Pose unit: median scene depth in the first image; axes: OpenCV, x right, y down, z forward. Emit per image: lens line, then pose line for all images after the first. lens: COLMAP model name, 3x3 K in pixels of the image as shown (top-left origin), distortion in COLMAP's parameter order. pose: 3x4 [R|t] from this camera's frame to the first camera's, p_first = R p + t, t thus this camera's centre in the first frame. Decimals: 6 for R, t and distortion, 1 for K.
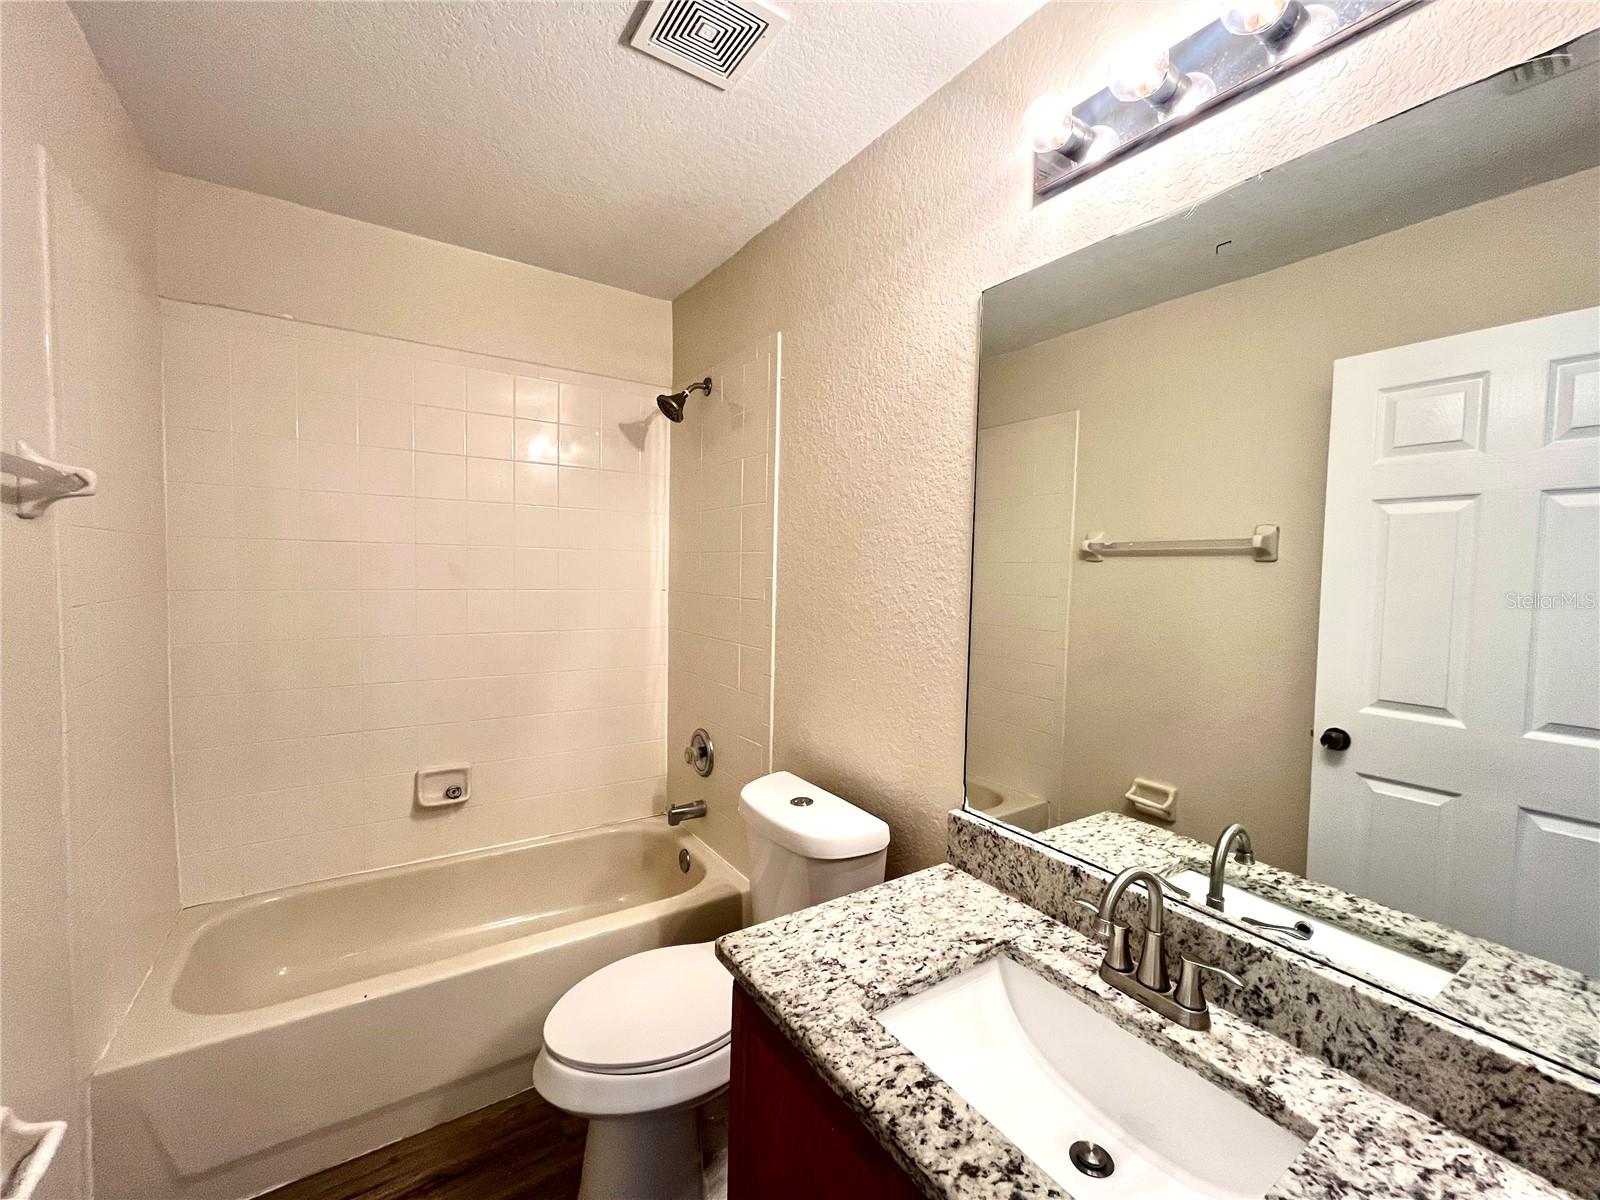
lens RADIAL K [[655.9, 0, 800.0], [0, 655.9, 600.0], [0, 0, 1]] dist [-0.001777, -0.000309]
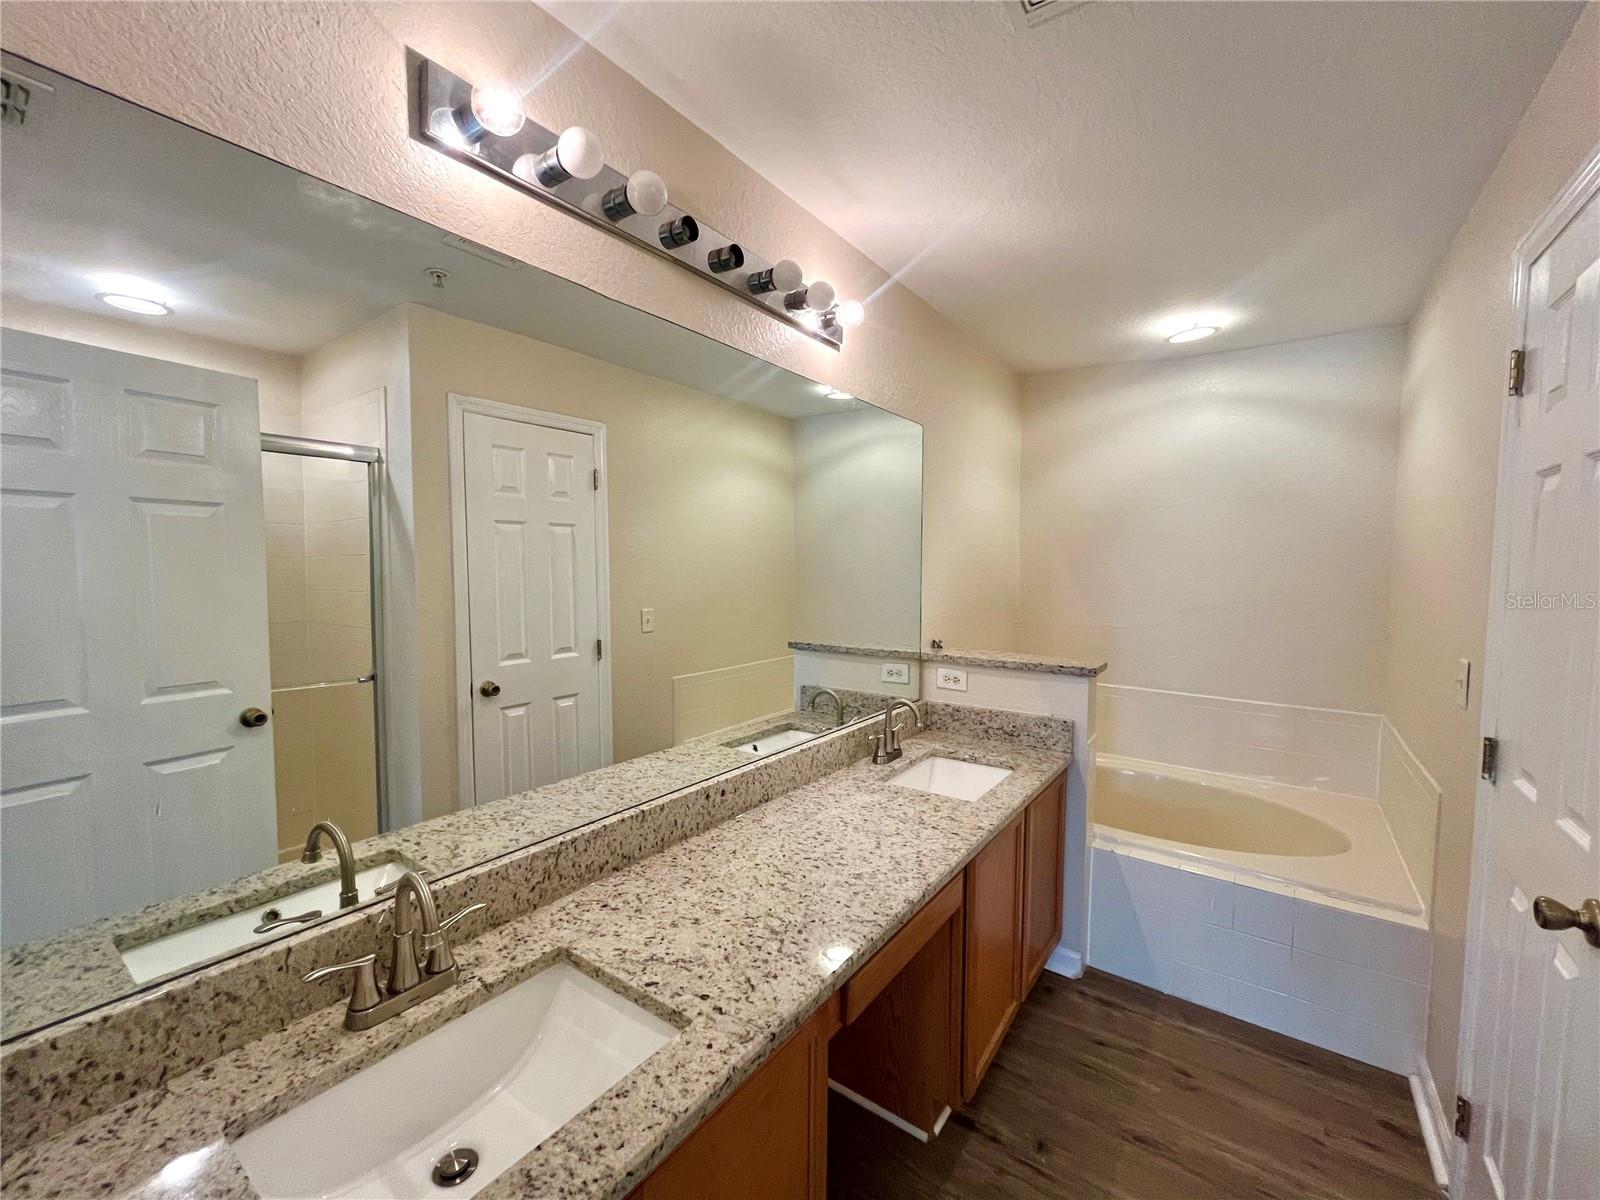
lens RADIAL K [[630.2, 0, 800.0], [0, 630.2, 600.0], [0, 0, 1]] dist [-0.001599, -0.000169]
pose [[-0.338078, -0.083612, 0.937396, -0.499274], [0.037237, 0.994077, 0.102097, -0.063970], [-0.940381, 0.069423, -0.332962, 0.719816]]
